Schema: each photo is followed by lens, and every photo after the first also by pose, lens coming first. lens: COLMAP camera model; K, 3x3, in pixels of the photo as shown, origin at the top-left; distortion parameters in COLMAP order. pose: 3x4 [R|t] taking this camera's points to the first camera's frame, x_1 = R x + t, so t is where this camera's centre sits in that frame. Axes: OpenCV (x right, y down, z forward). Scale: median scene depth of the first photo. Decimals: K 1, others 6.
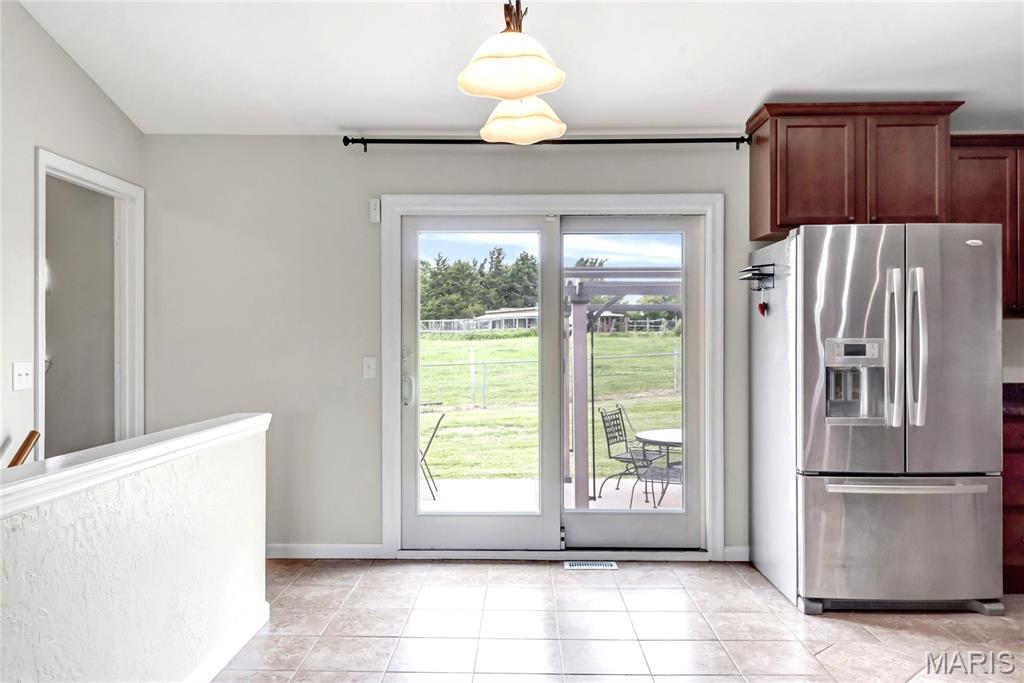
lens RADIAL K [[620.0, 0, 512.0], [0, 620.0, 341.5], [0, 0, 1]] dist [0.003758, -0.000048]
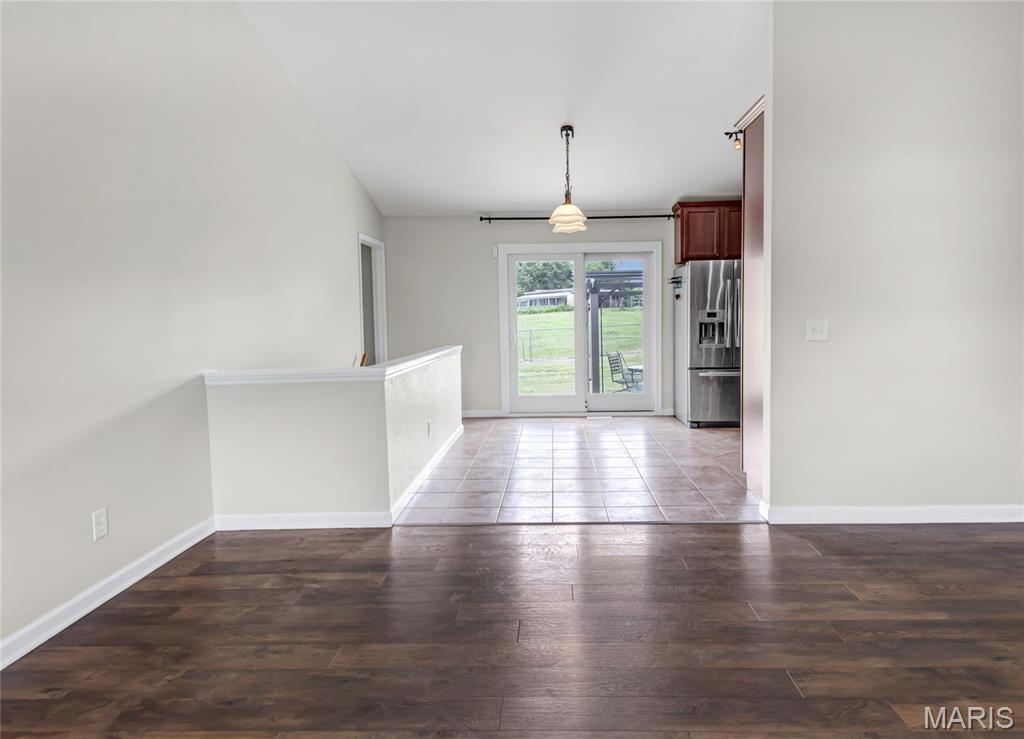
lens RADIAL K [[746.6, 0, 512.0], [0, 746.6, 369.5], [0, 0, 1]] dist [0.001790, 0.000087]
pose [[0.999849, -0.013508, -0.010946, -0.143160], [0.014218, 0.997613, 0.067573, 0.015524], [0.010007, -0.067718, 0.997654, -1.550604]]
